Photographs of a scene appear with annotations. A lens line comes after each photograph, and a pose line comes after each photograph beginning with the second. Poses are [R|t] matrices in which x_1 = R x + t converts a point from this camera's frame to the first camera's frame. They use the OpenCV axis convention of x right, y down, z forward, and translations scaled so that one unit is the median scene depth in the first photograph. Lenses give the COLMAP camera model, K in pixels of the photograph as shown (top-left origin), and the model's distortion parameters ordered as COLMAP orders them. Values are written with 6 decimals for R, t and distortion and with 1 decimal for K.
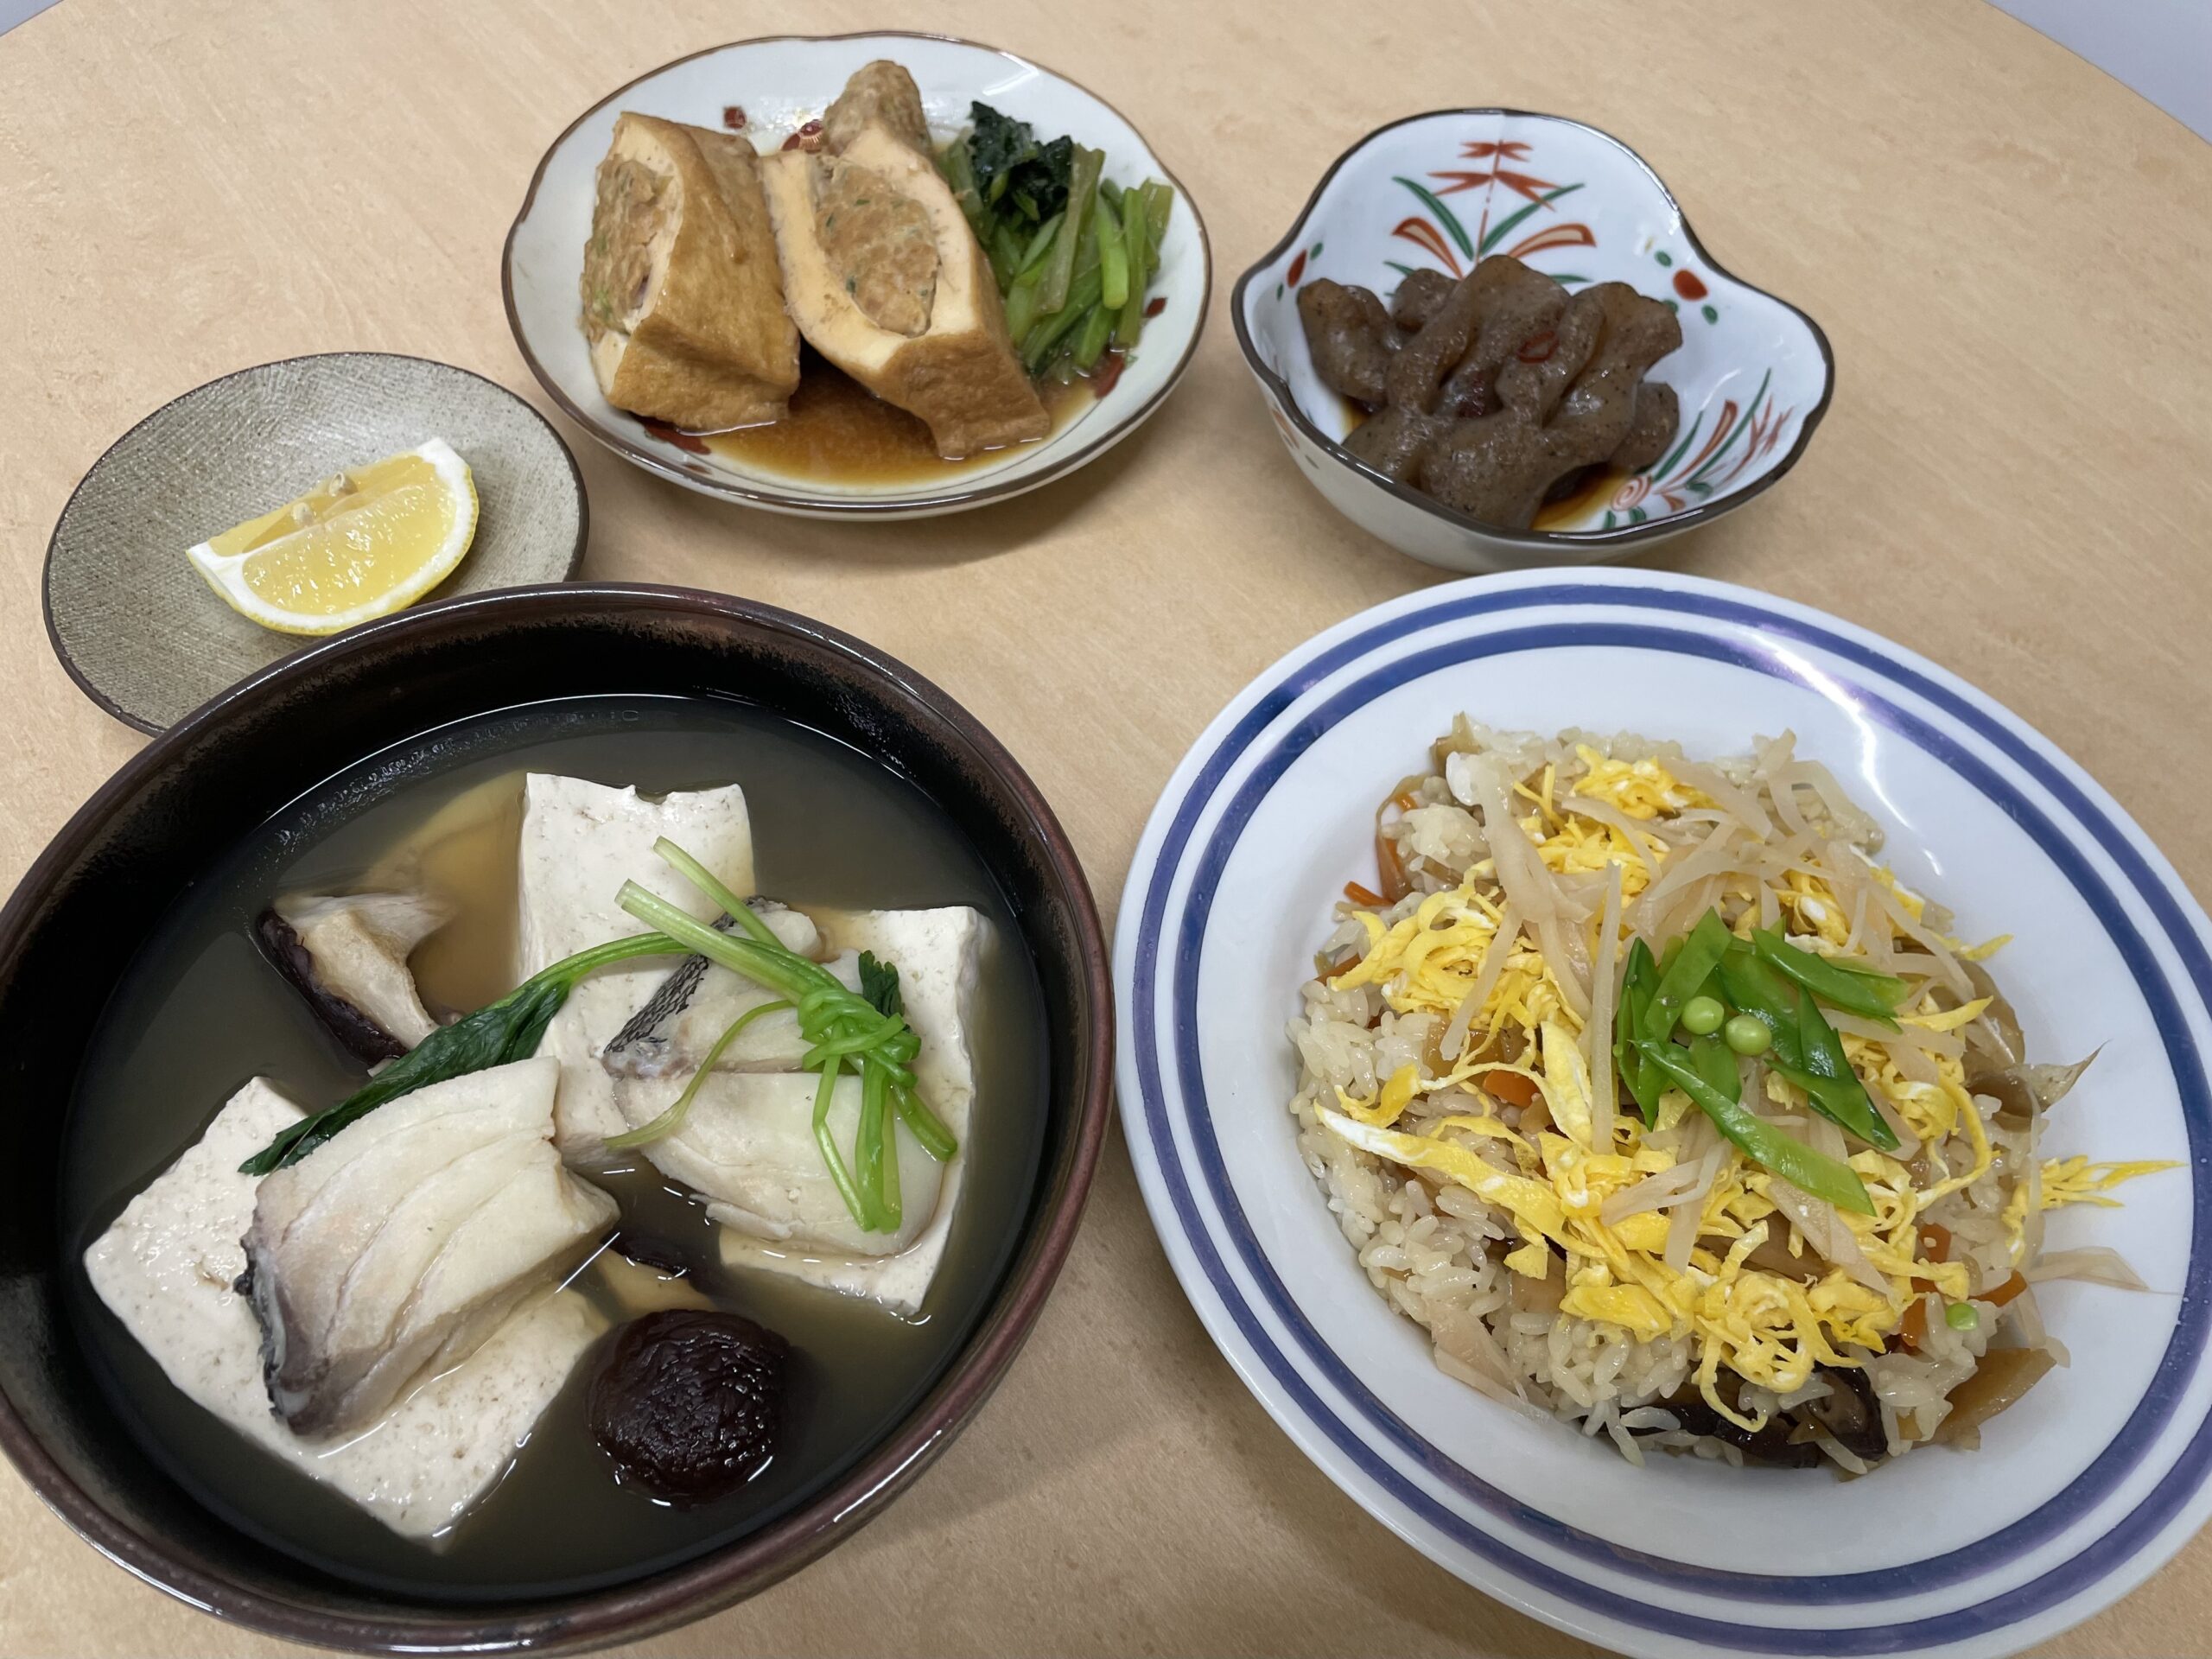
lens RADIAL K [[1711.9, 0, 1062.7], [0, 1711.9, 757.9], [0, 0, 1]] dist [0.032015, -0.074164]
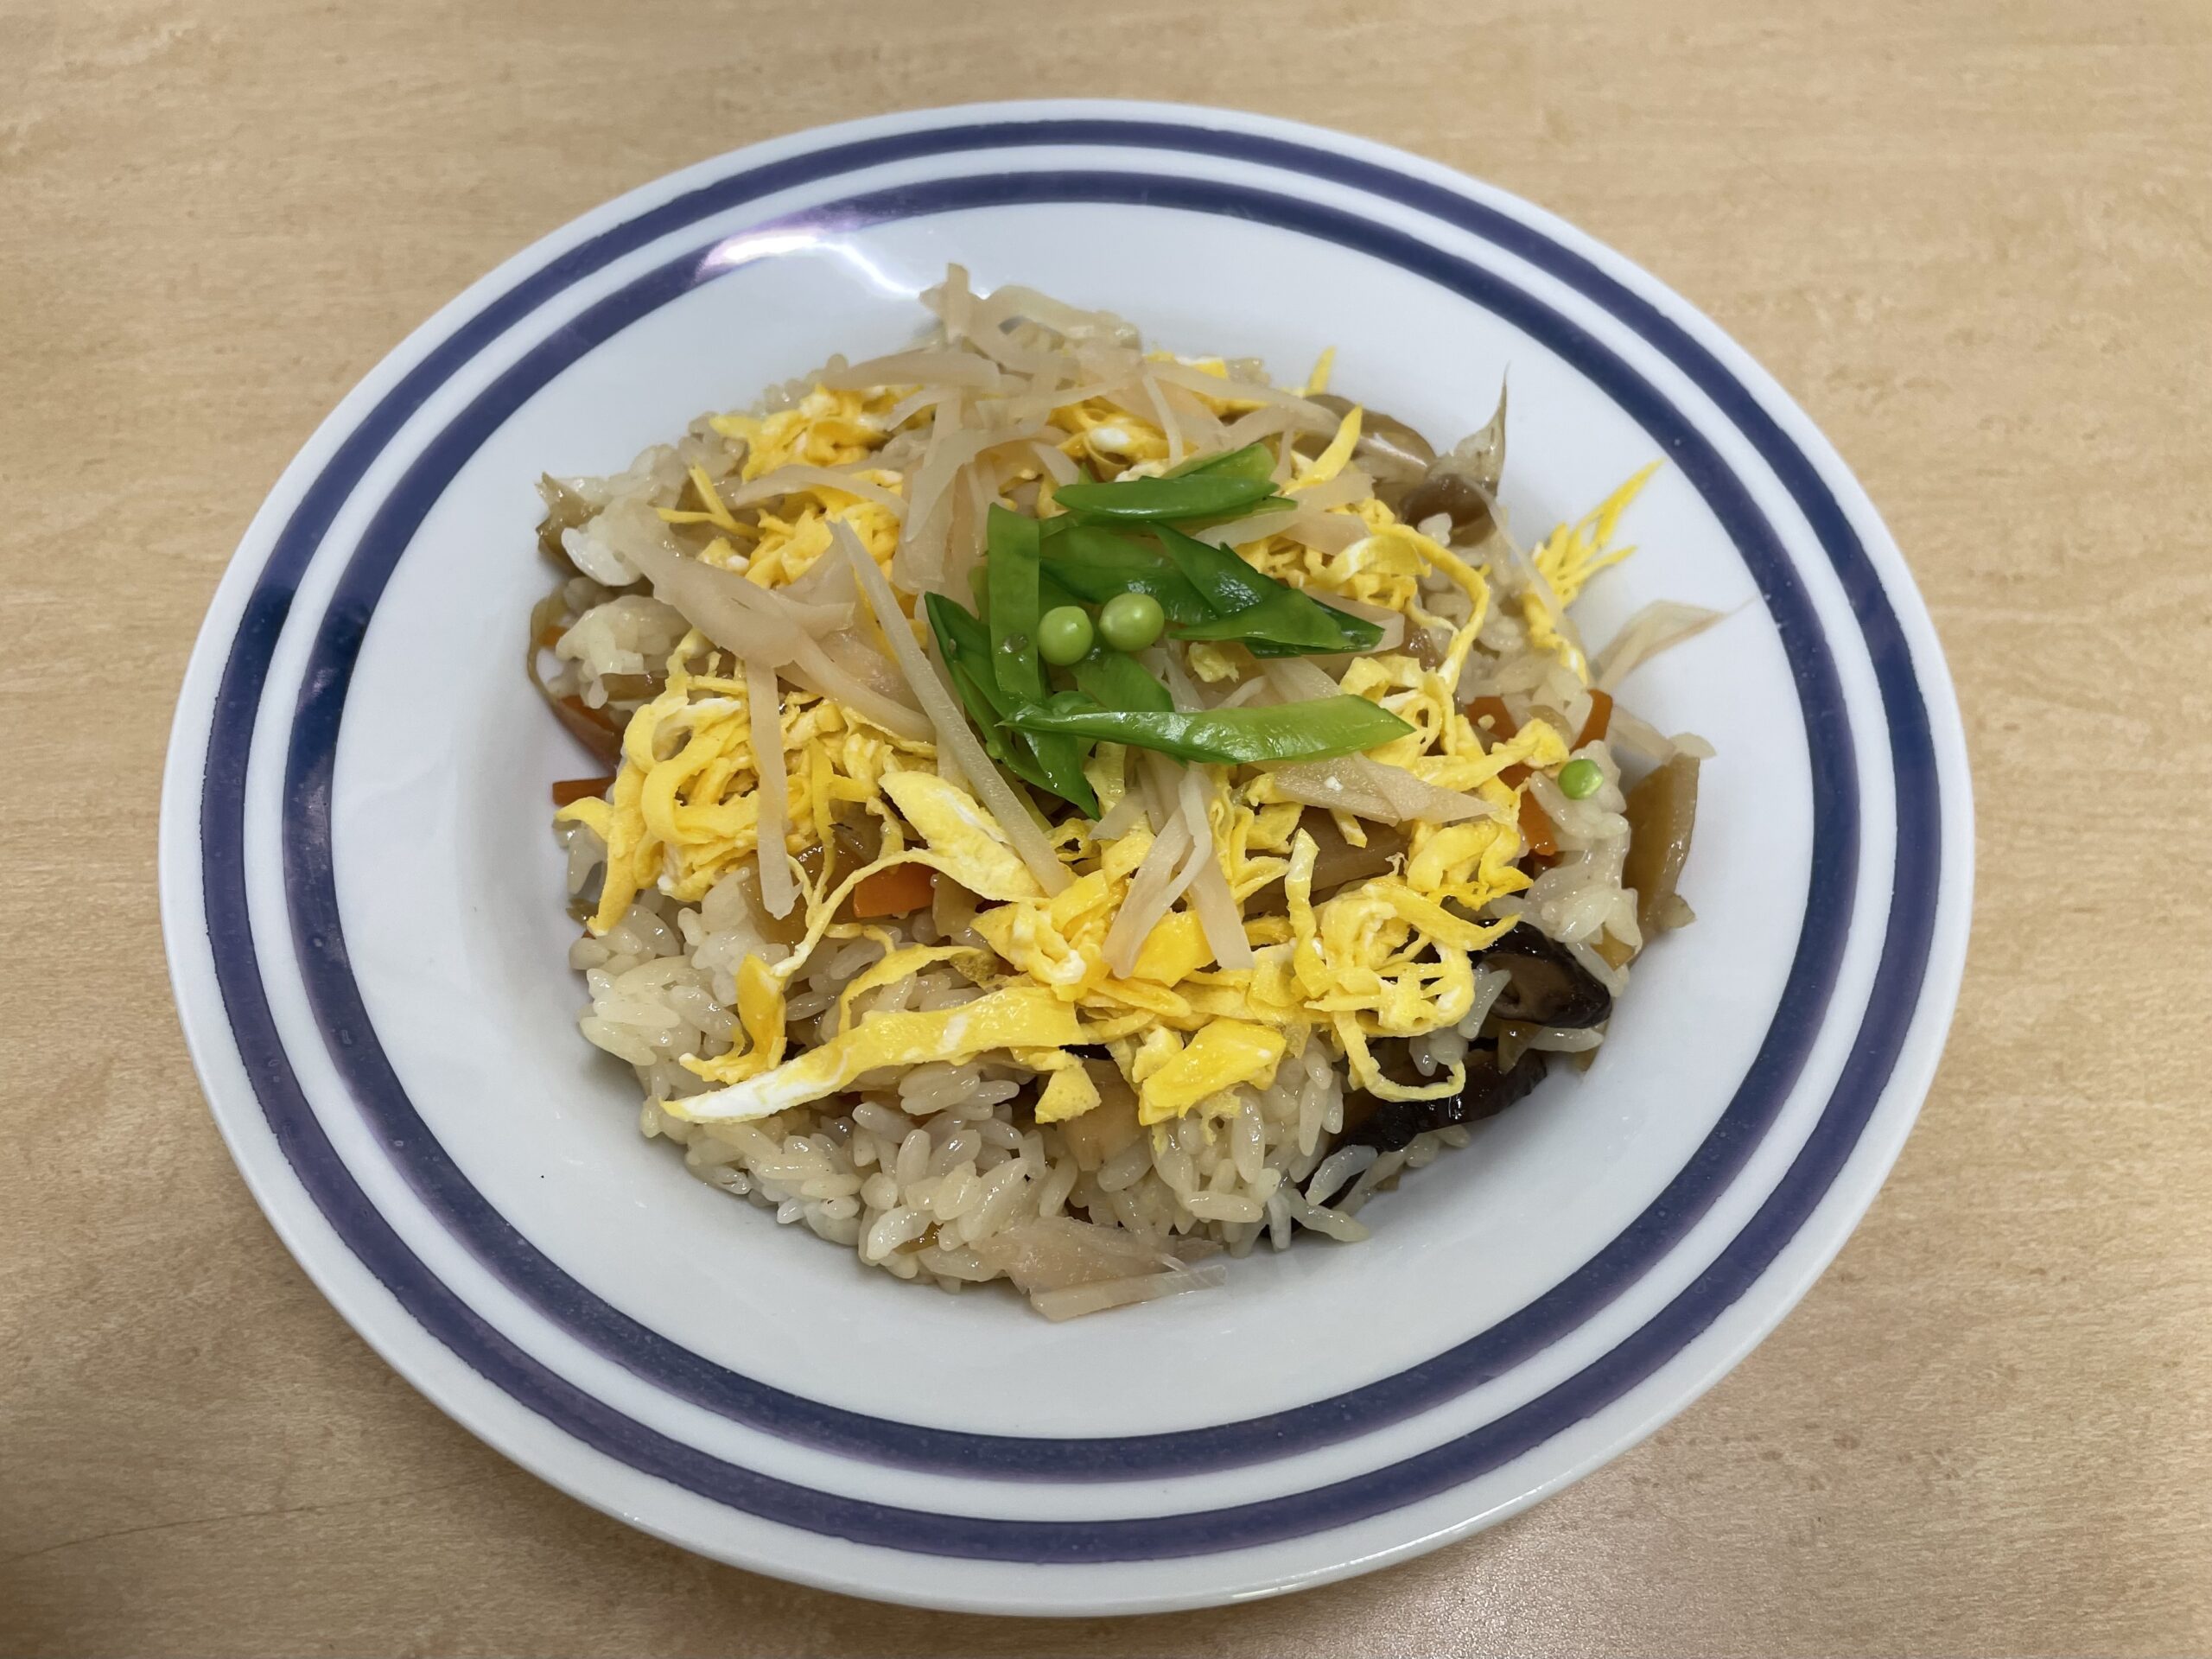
lens RADIAL K [[1711.9, 0, 1062.7], [0, 1711.9, 757.9], [0, 0, 1]] dist [0.032015, -0.074164]
pose [[0.766913, -0.562785, 0.308411, 0.141411], [0.559097, 0.821850, 0.109420, 0.117070], [-0.315047, 0.088516, 0.944939, 0.380274]]
